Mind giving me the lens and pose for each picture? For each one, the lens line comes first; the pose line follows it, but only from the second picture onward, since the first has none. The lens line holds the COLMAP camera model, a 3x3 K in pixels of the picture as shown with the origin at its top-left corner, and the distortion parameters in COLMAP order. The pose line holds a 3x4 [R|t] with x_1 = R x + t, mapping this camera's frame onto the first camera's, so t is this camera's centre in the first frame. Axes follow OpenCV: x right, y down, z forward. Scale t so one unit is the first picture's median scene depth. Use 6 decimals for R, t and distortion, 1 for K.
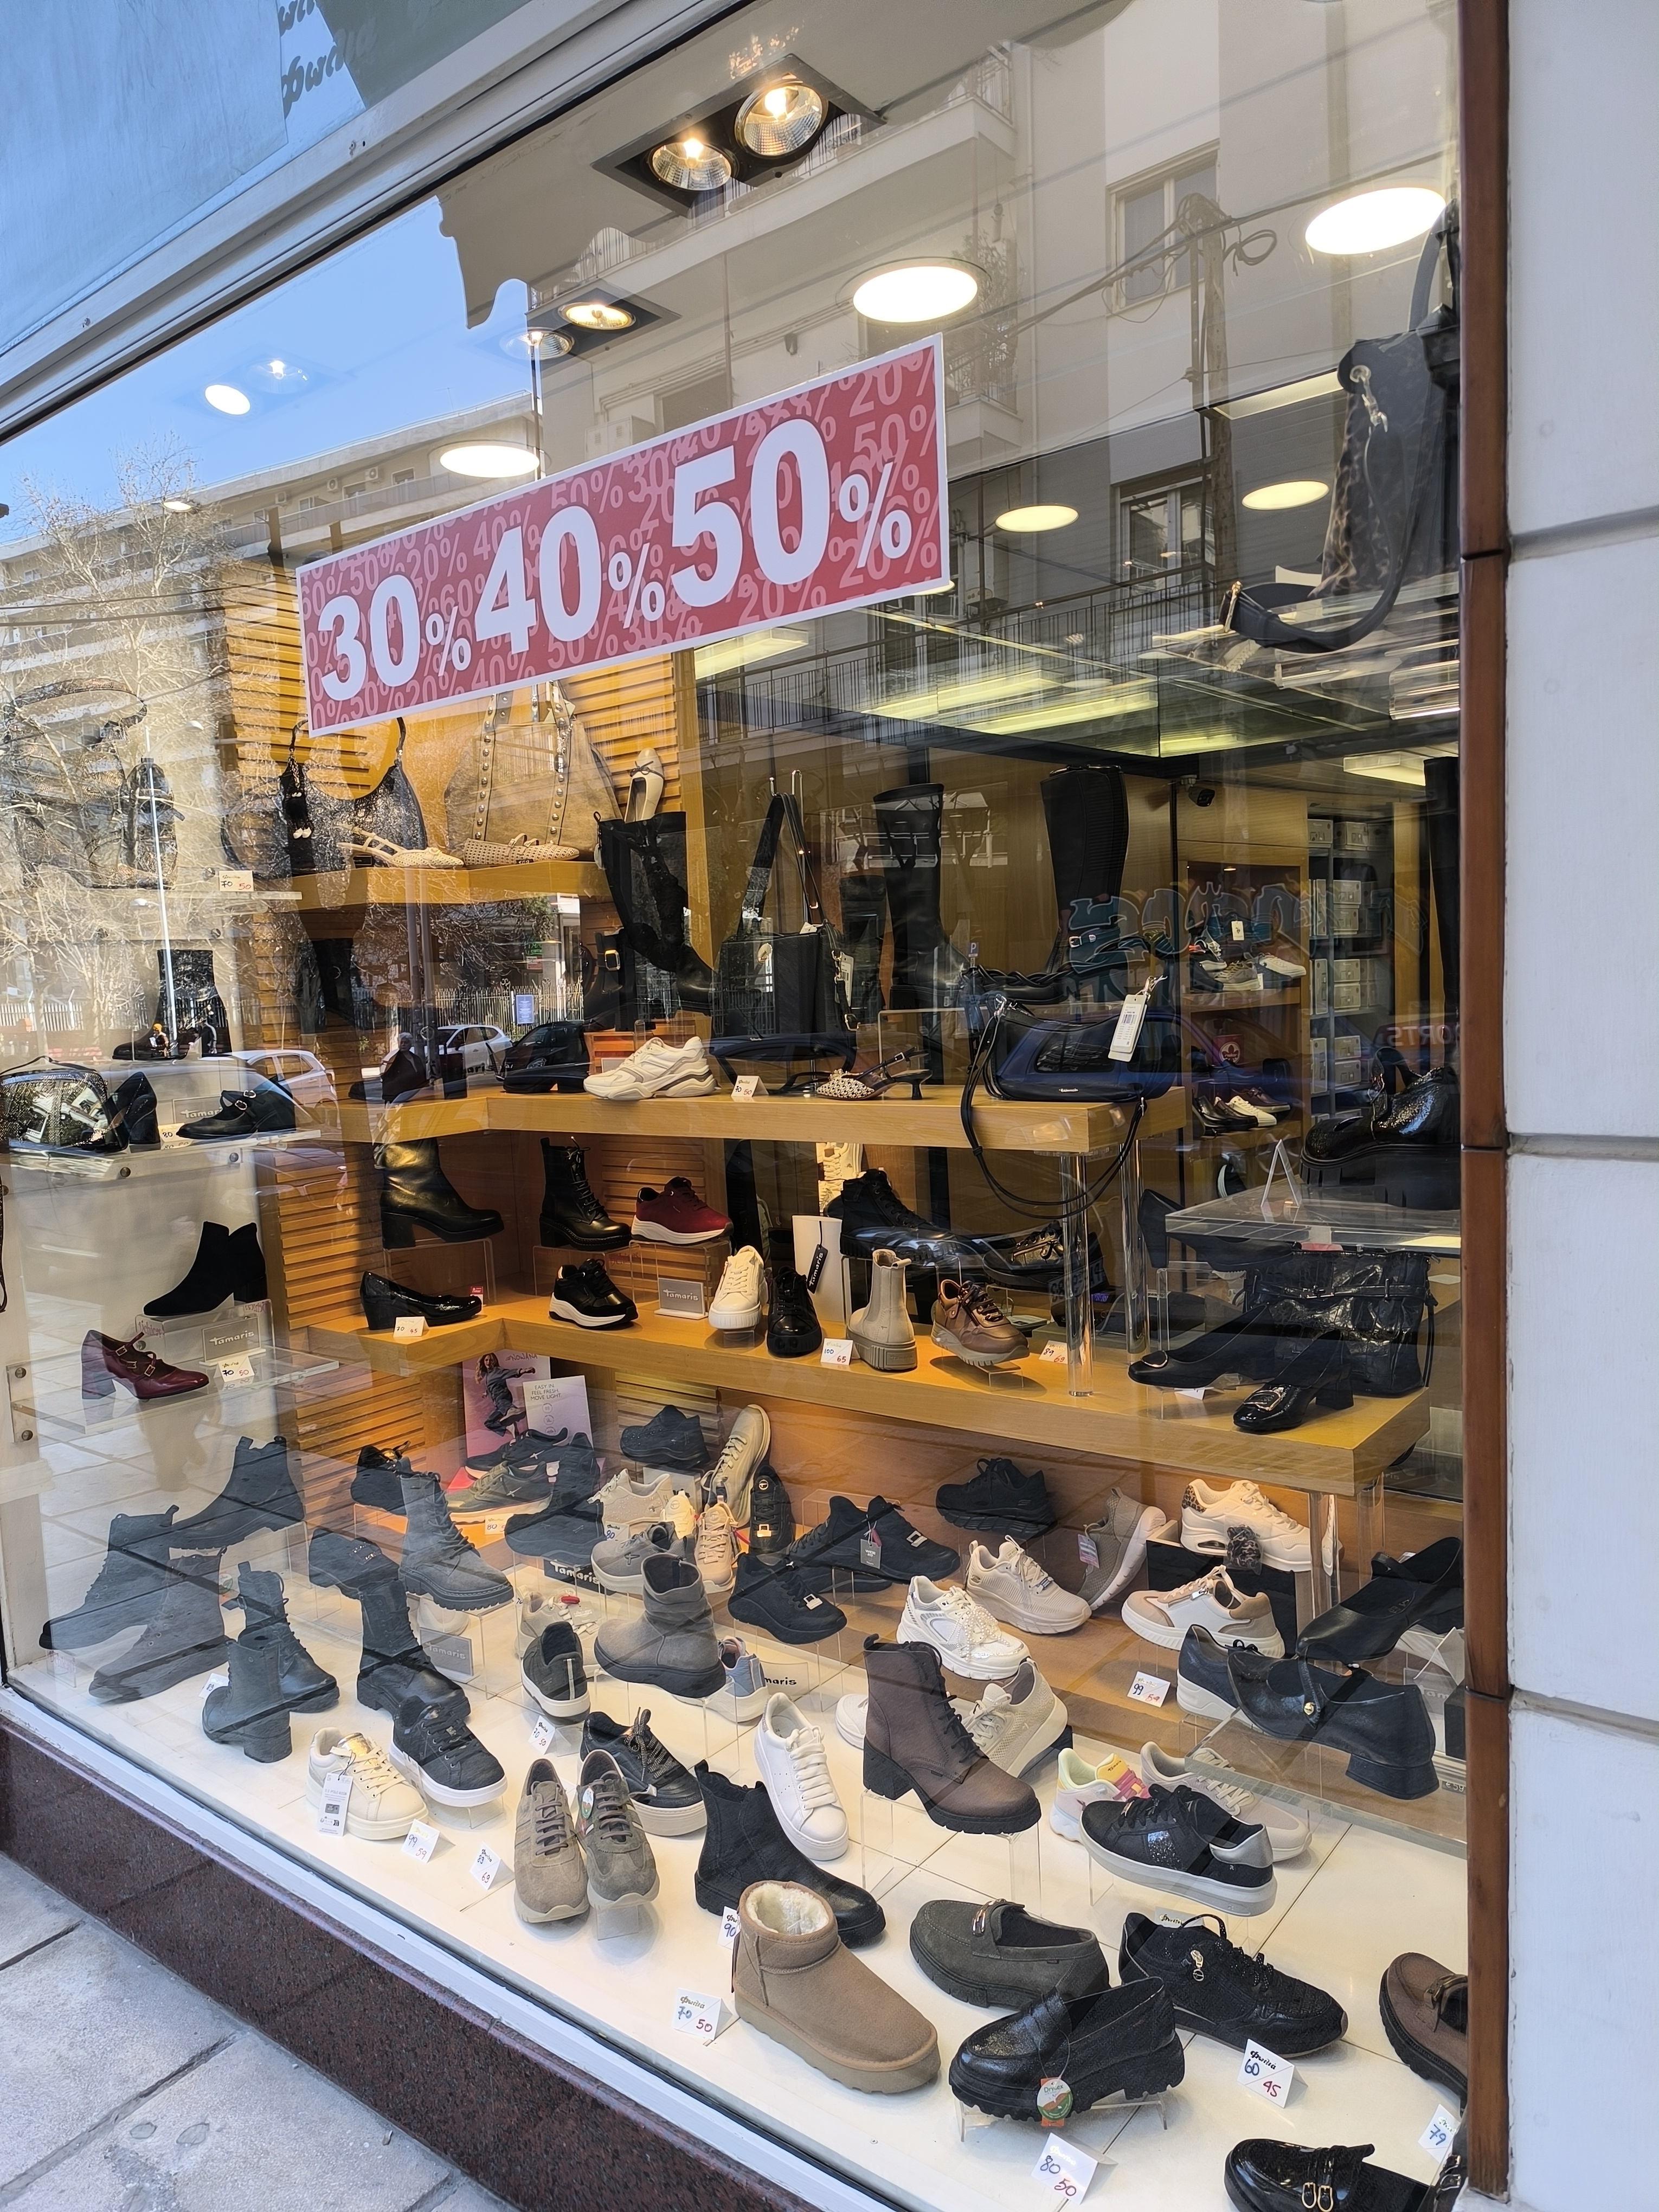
lens RADIAL K [[1524.7, 0, 829.5], [0, 1524.7, 1106.0], [0, 0, 1]] dist [0.043723, -0.048162]
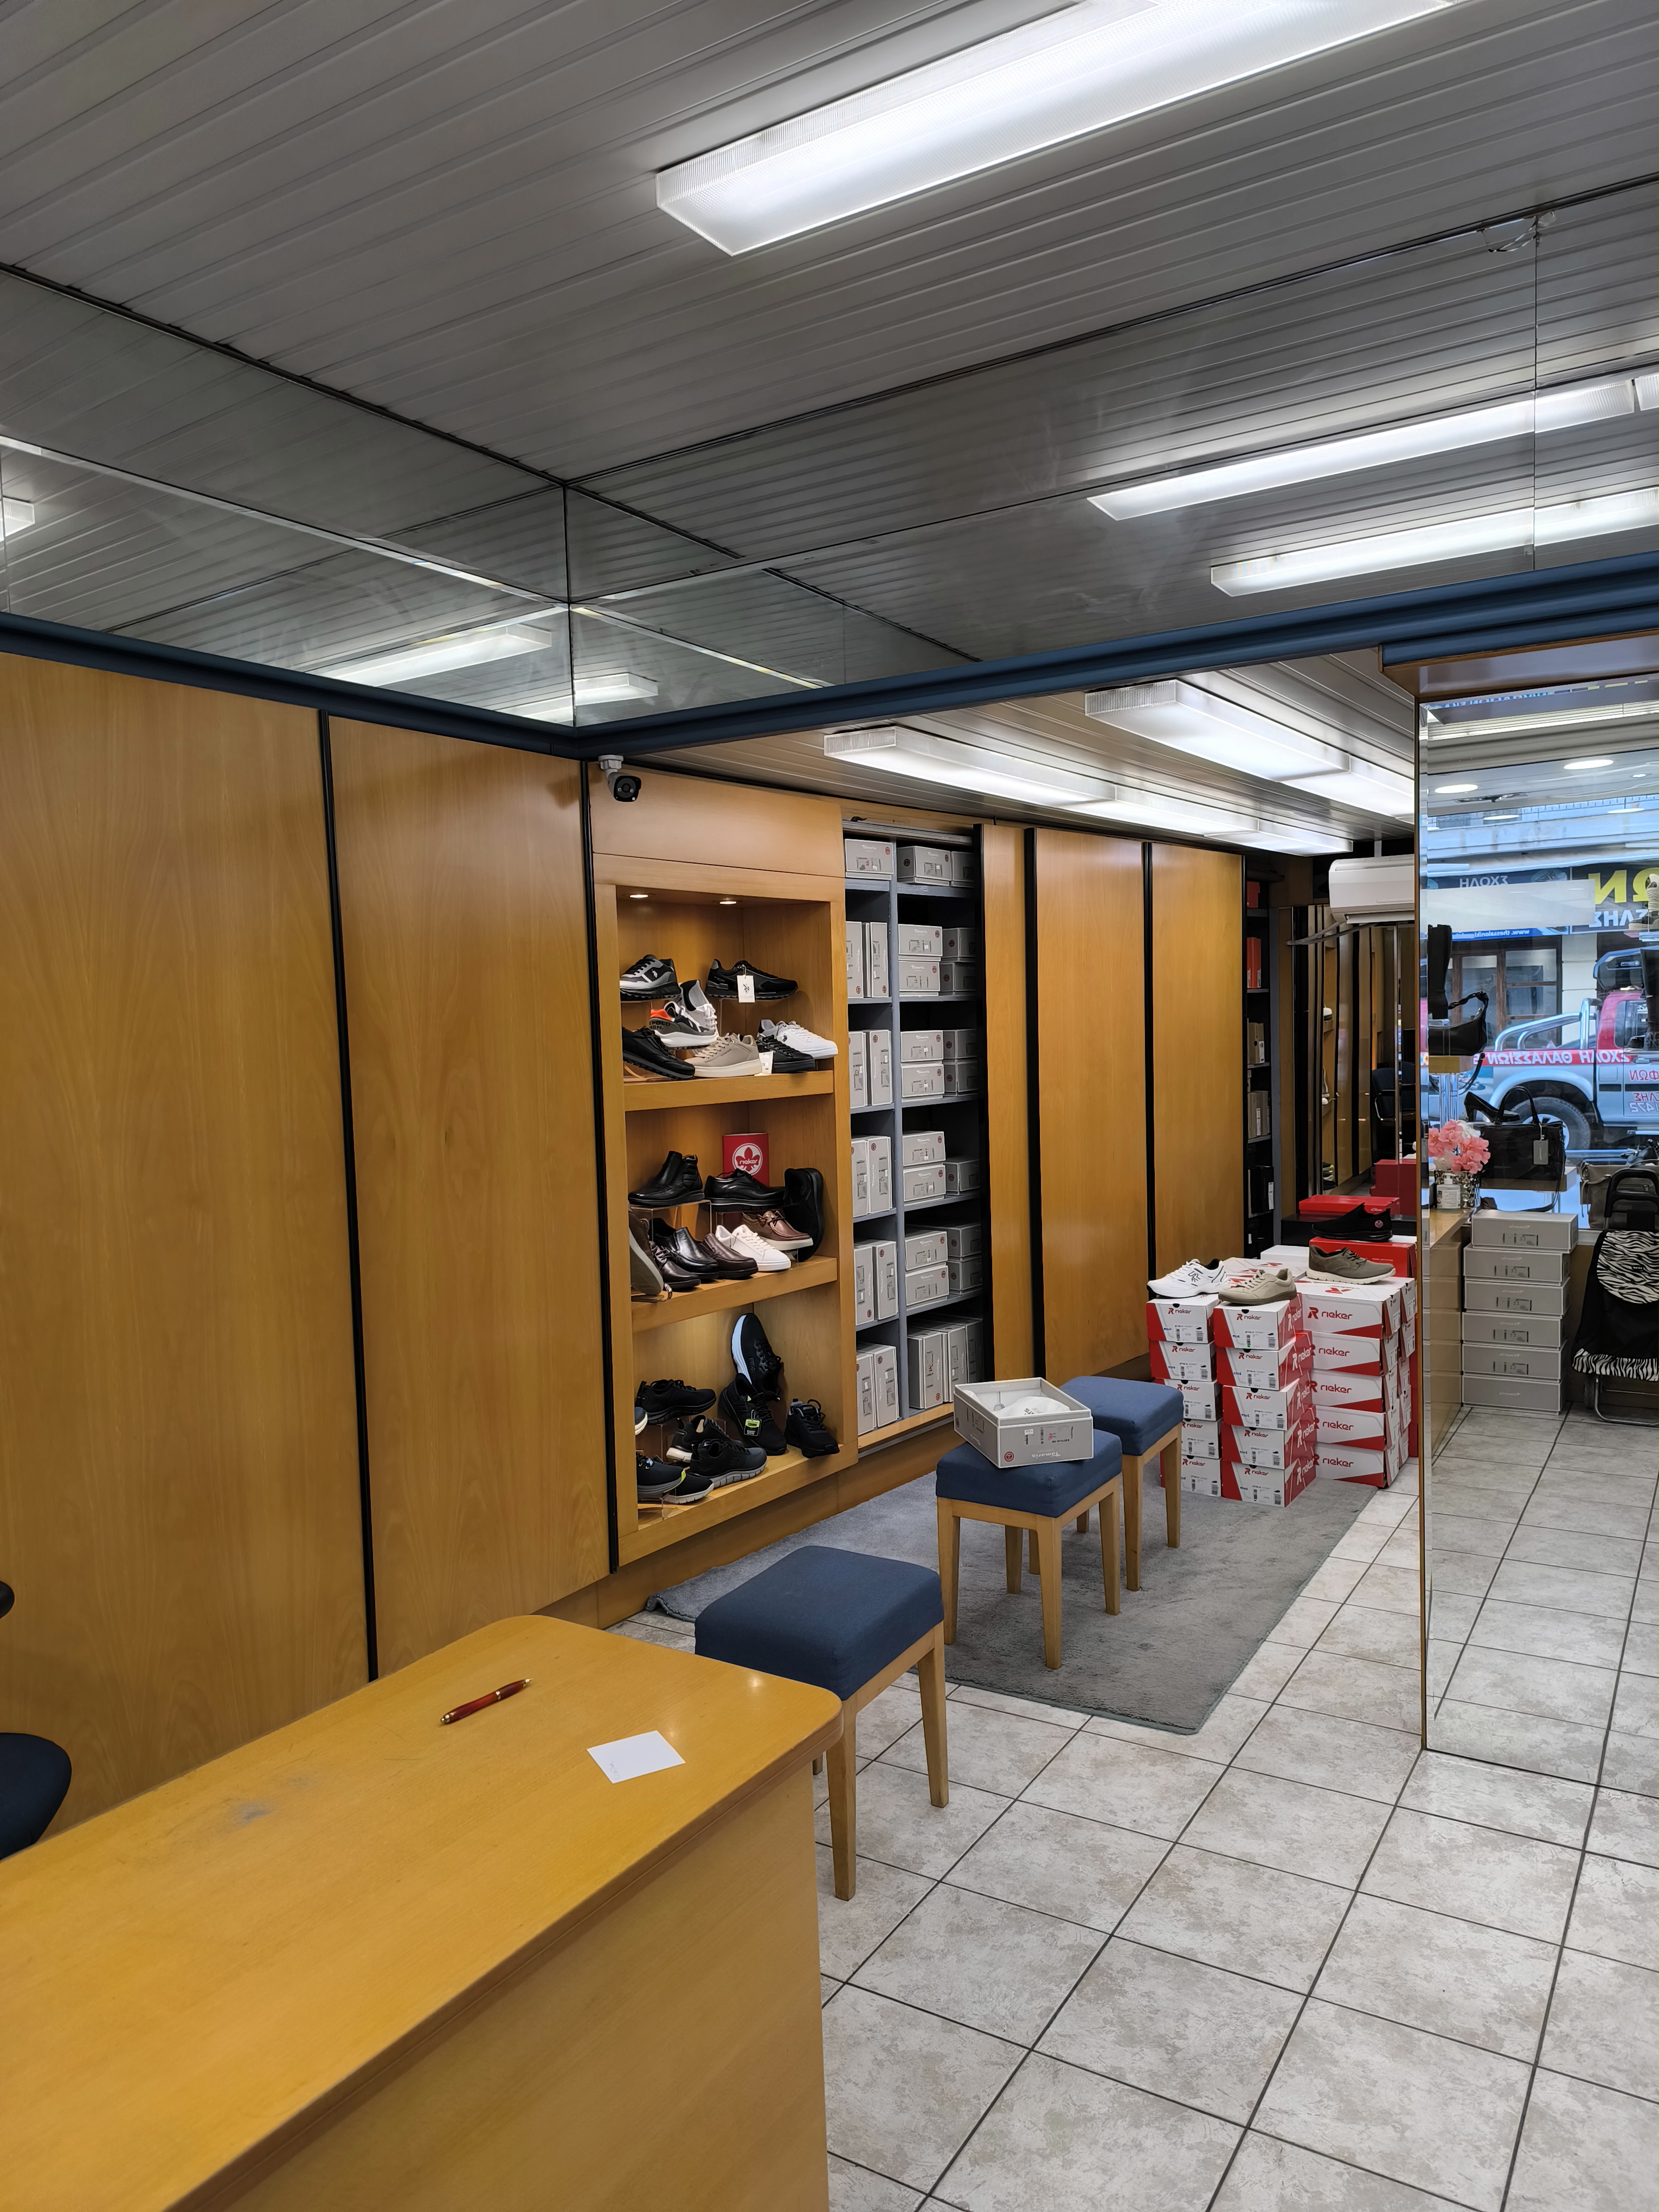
lens RADIAL K [[1508.2, 0, 865.3], [0, 1508.2, 1092.2], [0, 0, 1]] dist [0.000416, -0.000739]
pose [[0.991276, 0.004424, 0.131728, 0.475865], [0.001690, 0.998928, -0.046261, -0.072386], [-0.131792, 0.046080, 0.990206, 0.626548]]
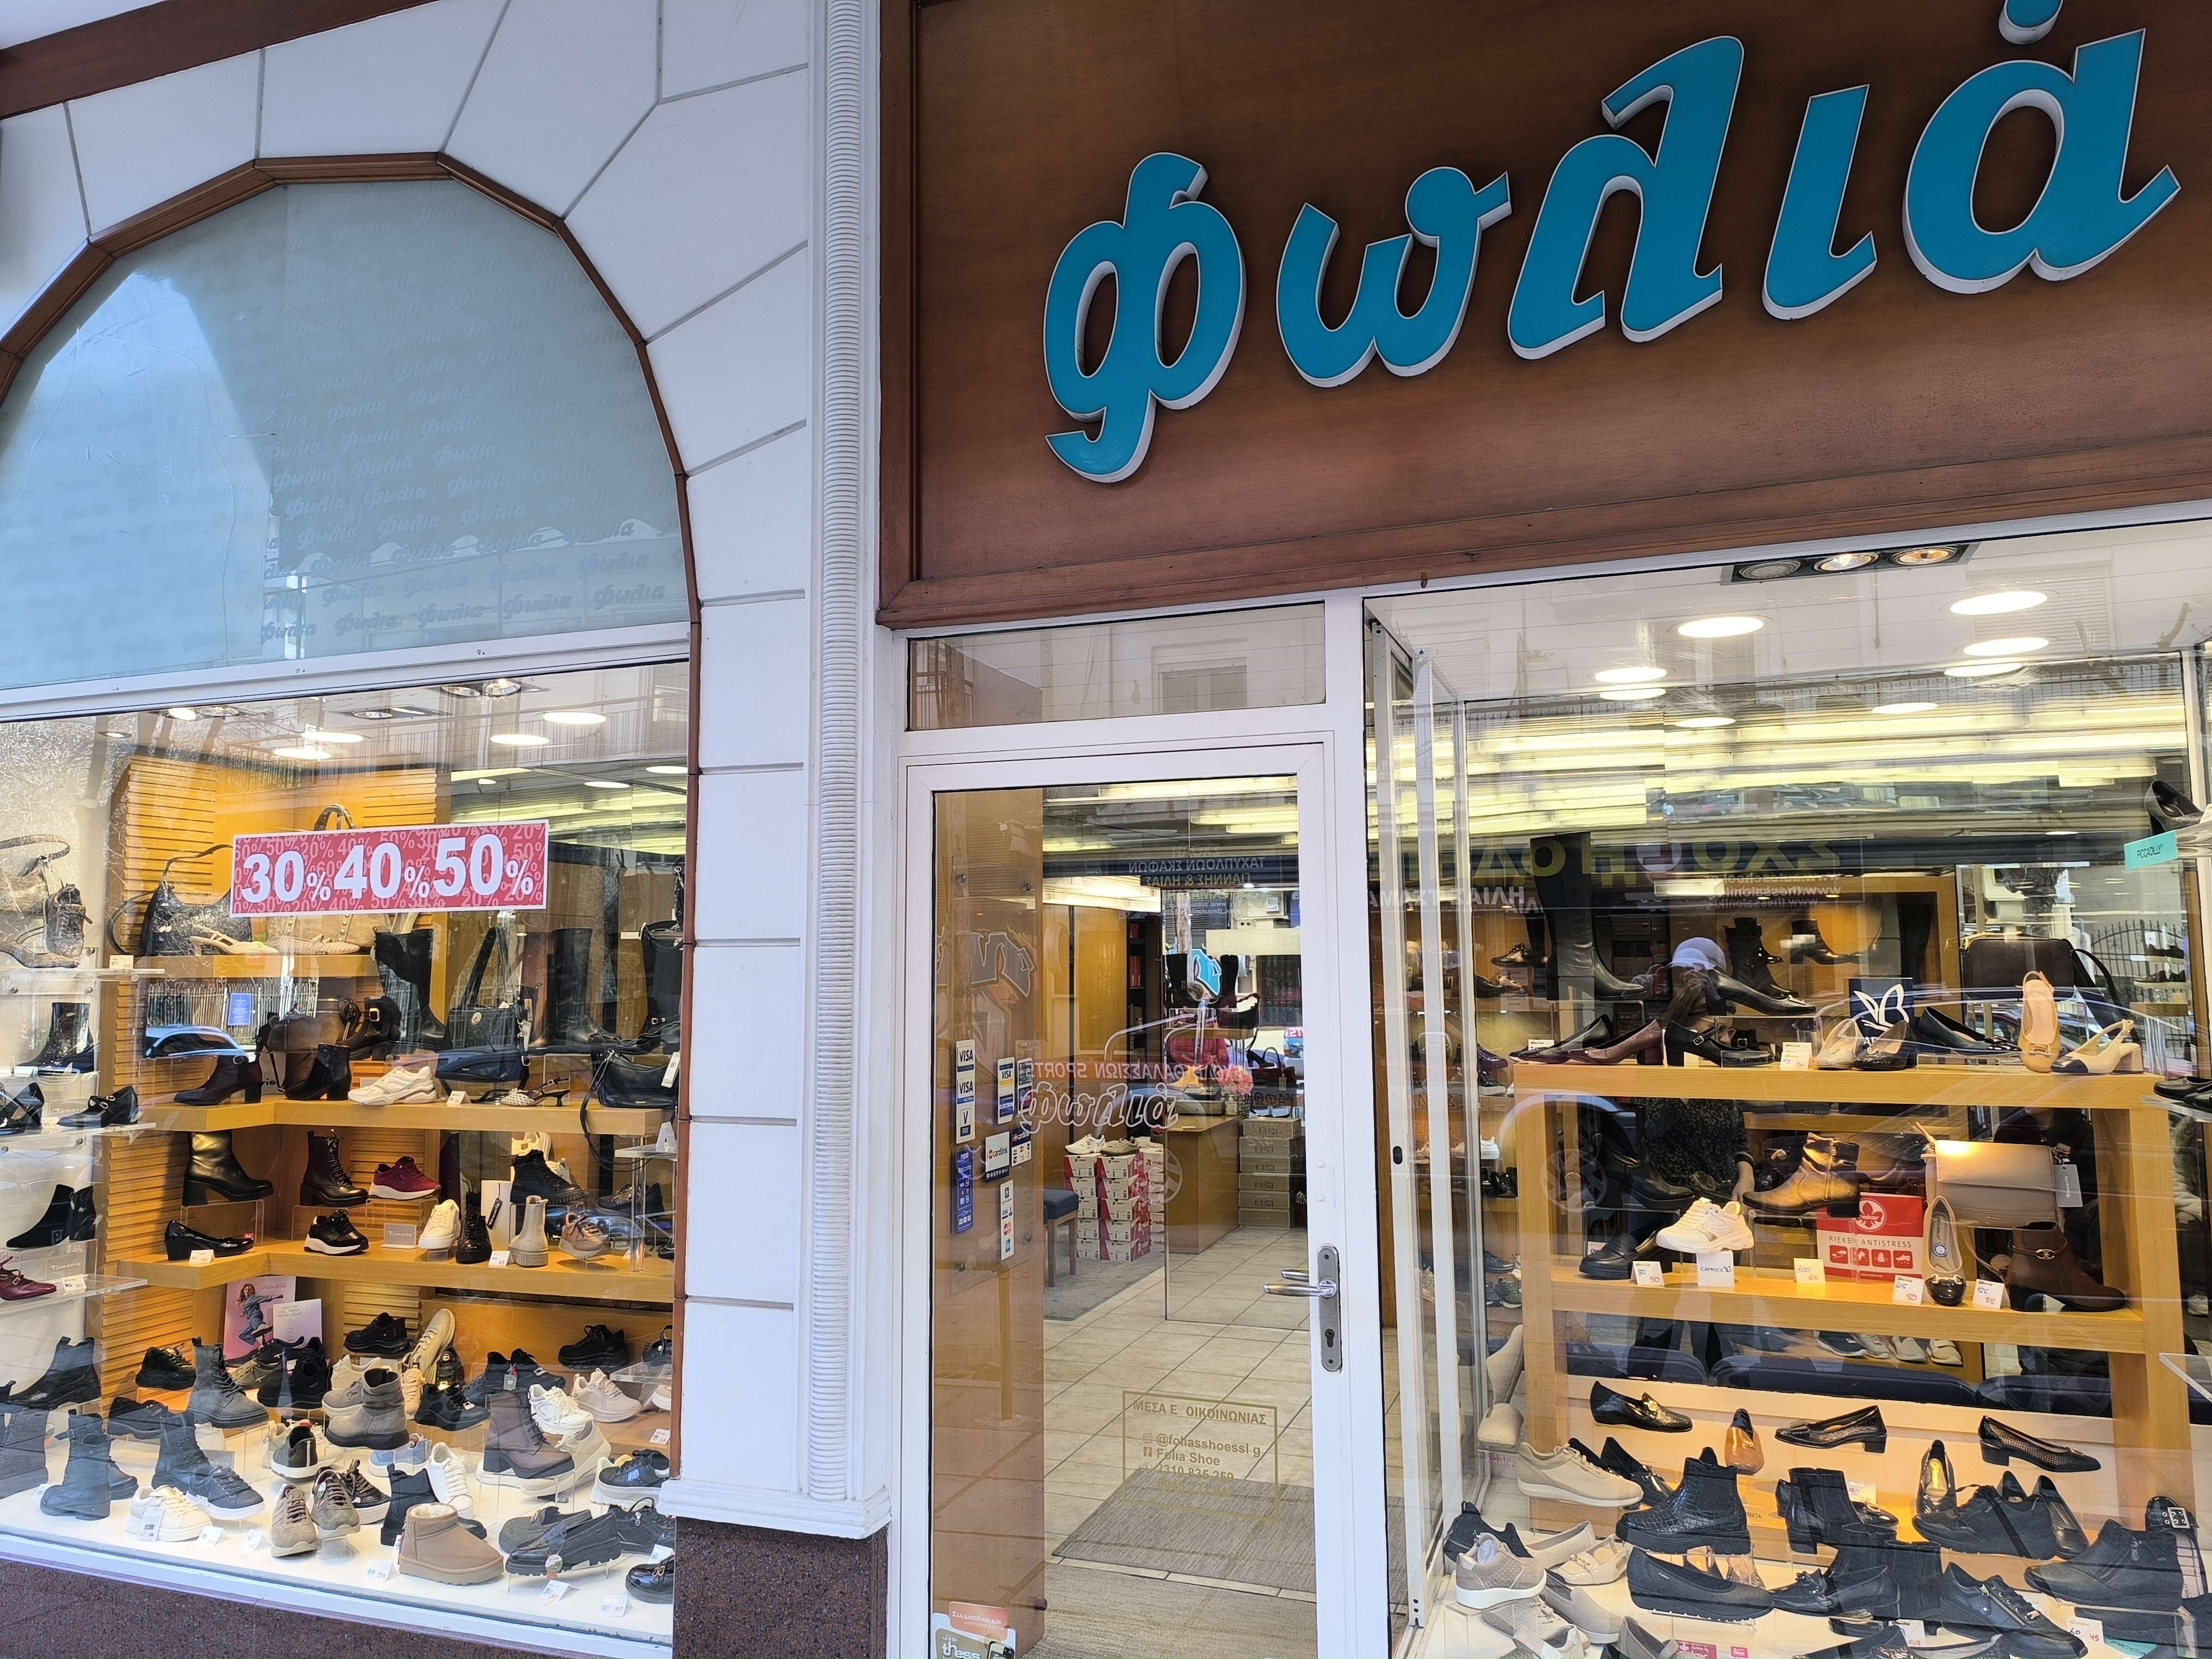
lens RADIAL K [[1524.7, 0, 1101.8], [0, 1524.7, 825.6], [0, 0, 1]] dist [0.043723, -0.048162]
pose [[0.948808, 0.071355, 0.307689, 0.071833], [-0.011371, 0.981233, -0.192491, 0.009917], [-0.315650, 0.179138, 0.931813, -0.789170]]
